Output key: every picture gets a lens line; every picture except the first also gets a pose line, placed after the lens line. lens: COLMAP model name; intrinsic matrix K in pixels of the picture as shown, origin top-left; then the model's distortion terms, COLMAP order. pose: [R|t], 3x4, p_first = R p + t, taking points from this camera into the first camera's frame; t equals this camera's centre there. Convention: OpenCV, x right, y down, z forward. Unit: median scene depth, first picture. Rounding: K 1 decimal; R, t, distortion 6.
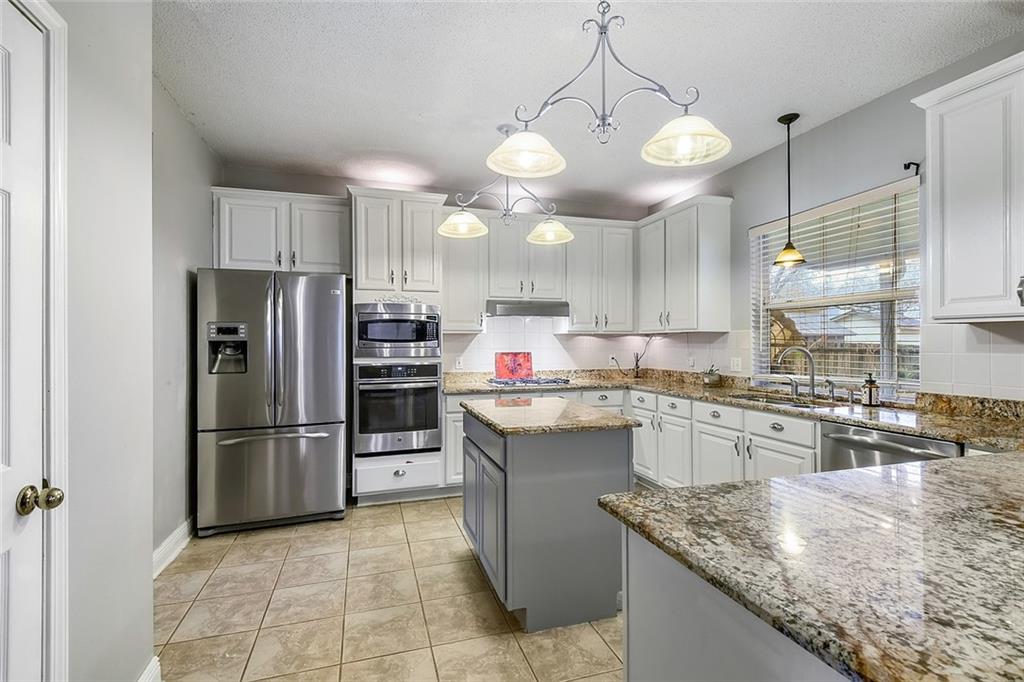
lens RADIAL K [[462.0, 0, 491.6], [0, 462.0, 341.2], [0, 0, 1]] dist [0.001173, -0.000311]
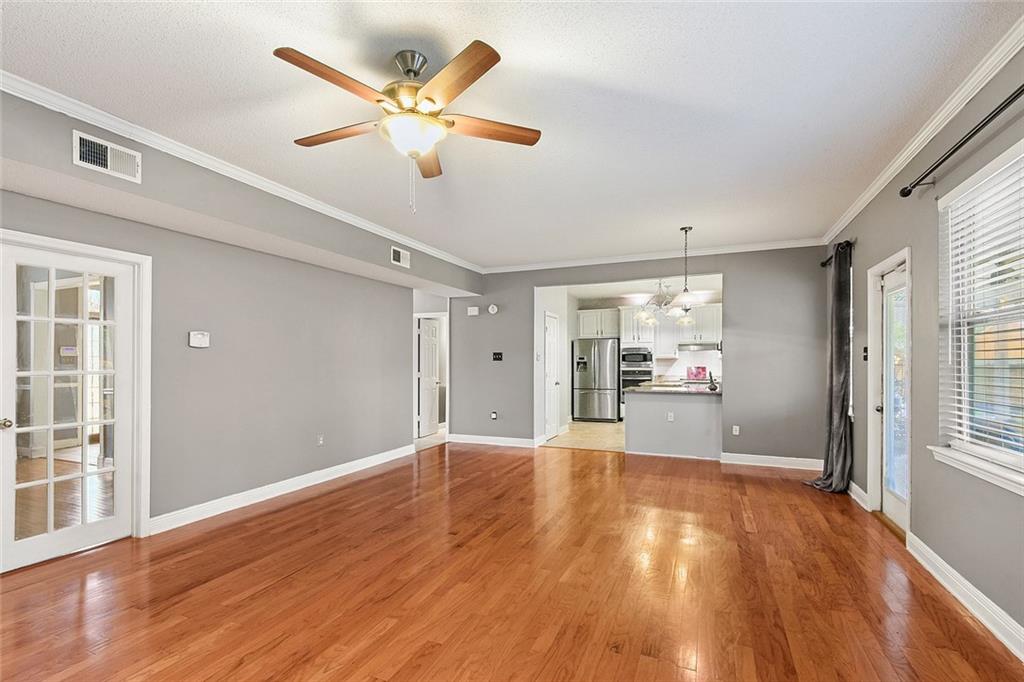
lens RADIAL K [[462.0, 0, 512.5], [0, 462.0, 365.5], [0, 0, 1]] dist [0.001173, -0.000311]
pose [[0.768976, 0.000763, -0.639277, 1.003430], [-0.000120, 0.999999, 0.001049, 0.019795], [0.639278, -0.000730, 0.768976, -1.604633]]
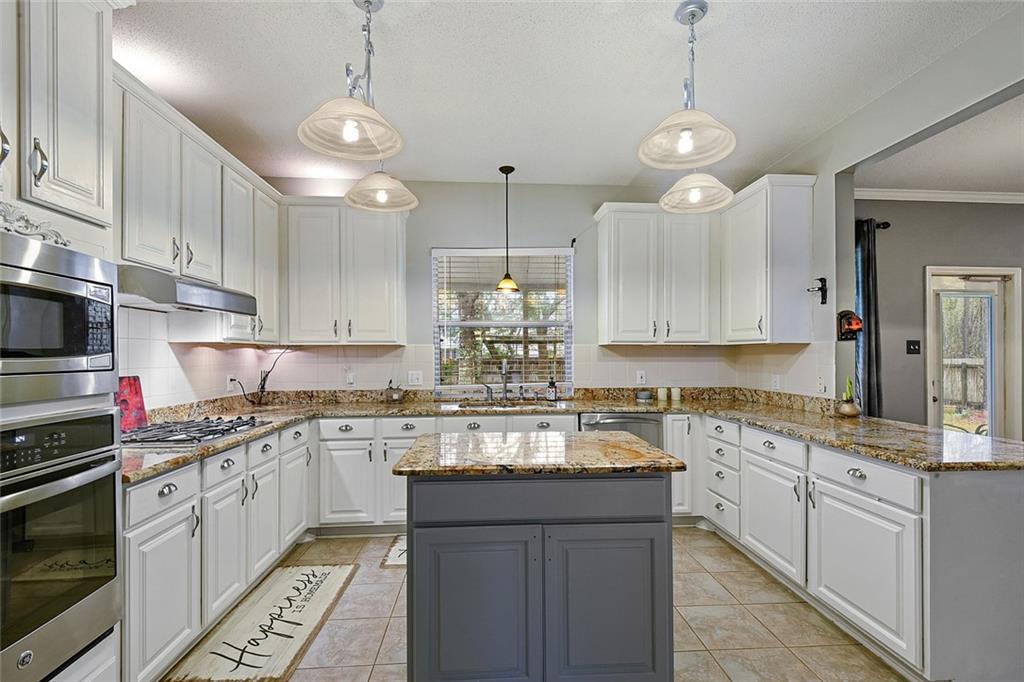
lens RADIAL K [[462.0, 0, 516.5], [0, 462.0, 354.0], [0, 0, 1]] dist [0.001173, -0.000311]
pose [[0.204092, 0.004893, 0.978939, -0.453040], [-0.000594, 0.999988, -0.004874, 0.002557], [-0.978951, 0.000414, 0.204093, 0.630230]]
